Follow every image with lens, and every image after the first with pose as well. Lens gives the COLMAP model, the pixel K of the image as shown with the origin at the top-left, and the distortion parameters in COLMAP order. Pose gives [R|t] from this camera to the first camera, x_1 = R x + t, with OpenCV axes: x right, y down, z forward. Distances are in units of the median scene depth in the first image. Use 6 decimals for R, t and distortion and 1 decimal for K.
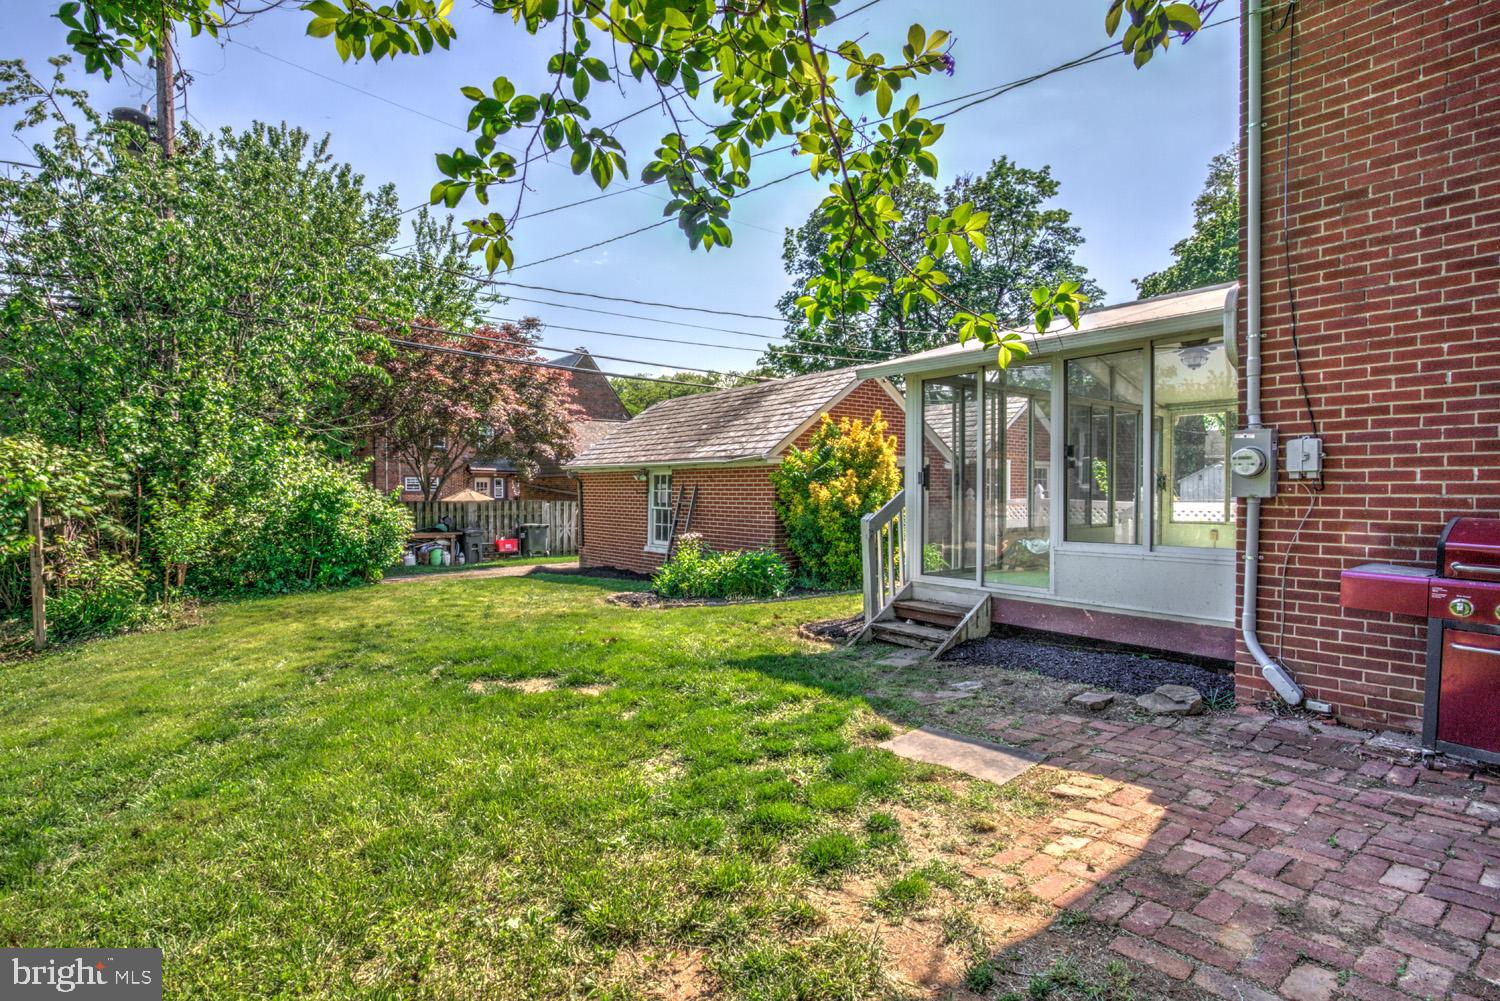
lens RADIAL K [[760.6, 0, 750.0], [0, 760.6, 500.5], [0, 0, 1]] dist [-0.001494, 0.002202]
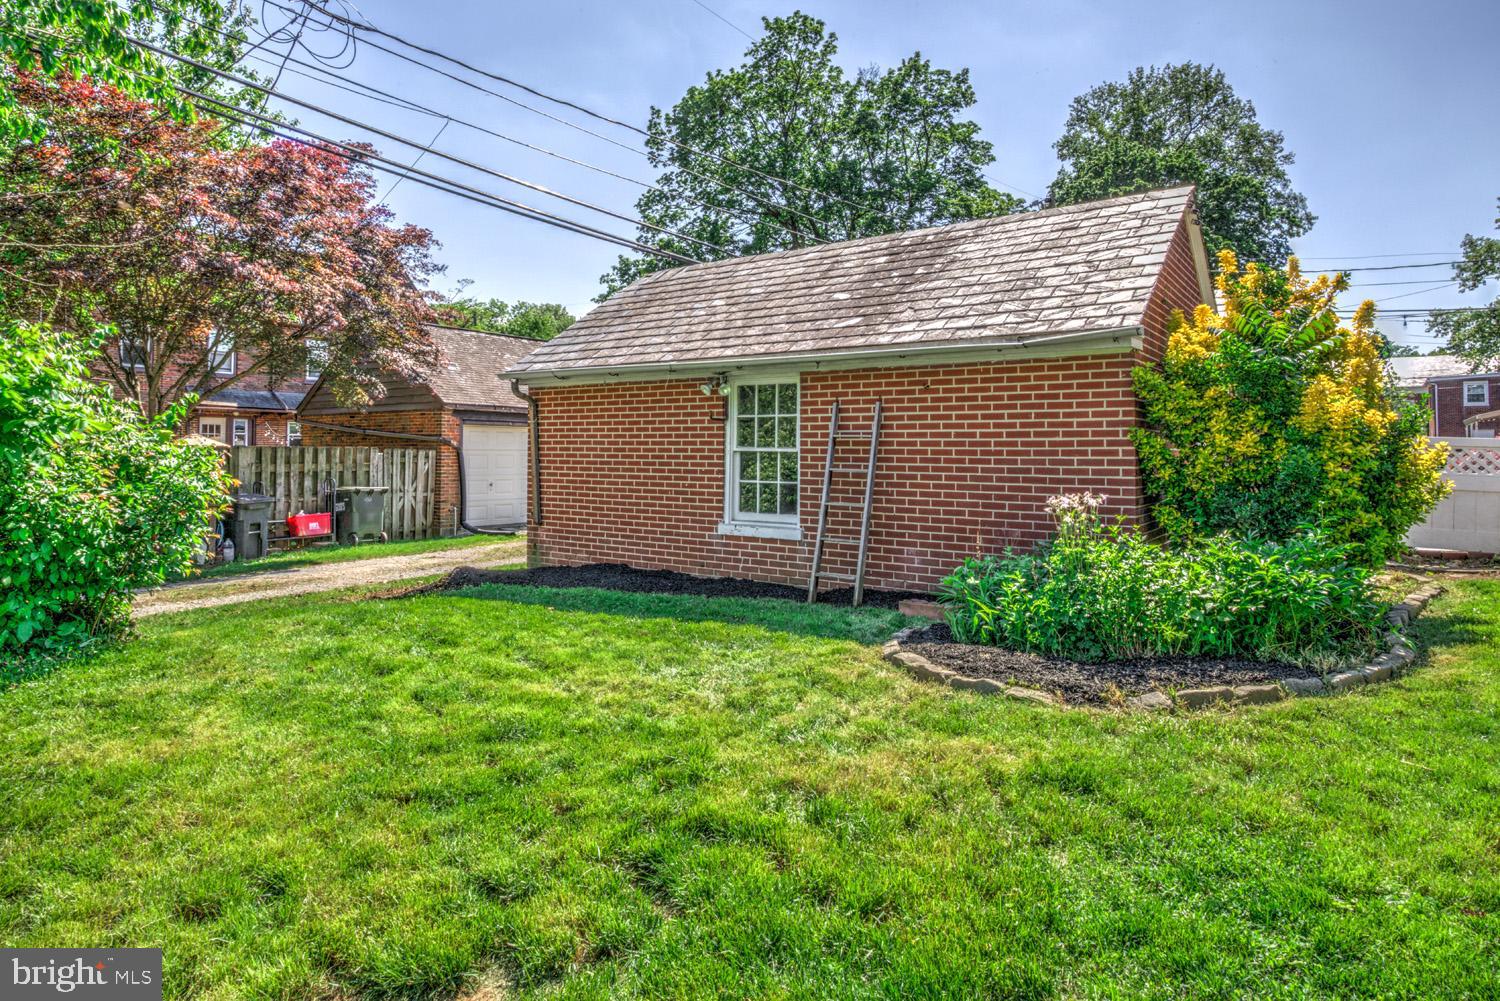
lens RADIAL K [[866.5, 0, 749.8], [0, 866.5, 426.3], [0, 0, 1]] dist [0.003051, 0.000203]
pose [[0.964477, 0.016868, 0.263629, -0.165685], [-0.005434, 0.999015, -0.044039, 0.011357], [-0.264112, 0.041042, 0.963618, 0.266074]]
